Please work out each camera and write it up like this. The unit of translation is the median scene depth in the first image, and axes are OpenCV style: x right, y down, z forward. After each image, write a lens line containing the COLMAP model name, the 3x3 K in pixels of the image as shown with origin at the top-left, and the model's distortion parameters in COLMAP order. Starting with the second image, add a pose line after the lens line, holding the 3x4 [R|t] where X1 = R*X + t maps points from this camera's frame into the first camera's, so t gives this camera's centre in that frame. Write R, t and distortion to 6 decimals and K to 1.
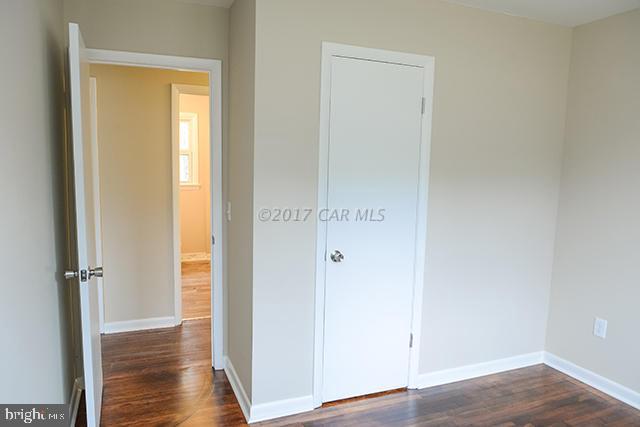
lens RADIAL K [[452.8, 0, 322.7], [0, 452.8, 215.8], [0, 0, 1]] dist [-0.004141, -0.008828]
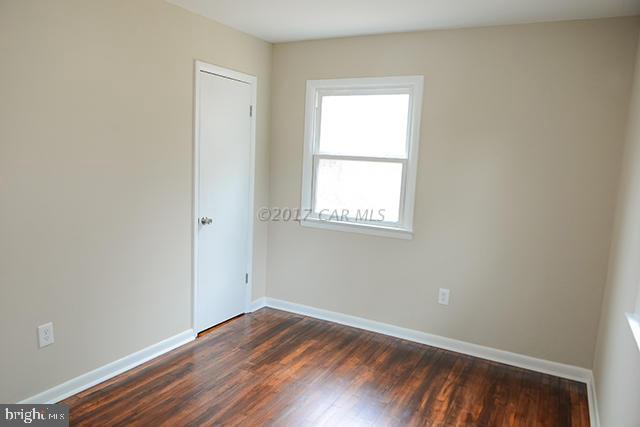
lens RADIAL K [[452.8, 0, 318.4], [0, 452.8, 218.7], [0, 0, 1]] dist [-0.004141, -0.008828]
pose [[0.774222, -0.078968, 0.627969, -0.500501], [0.048871, 0.996683, 0.065081, 0.011353], [-0.631025, -0.019698, 0.775512, -0.236998]]
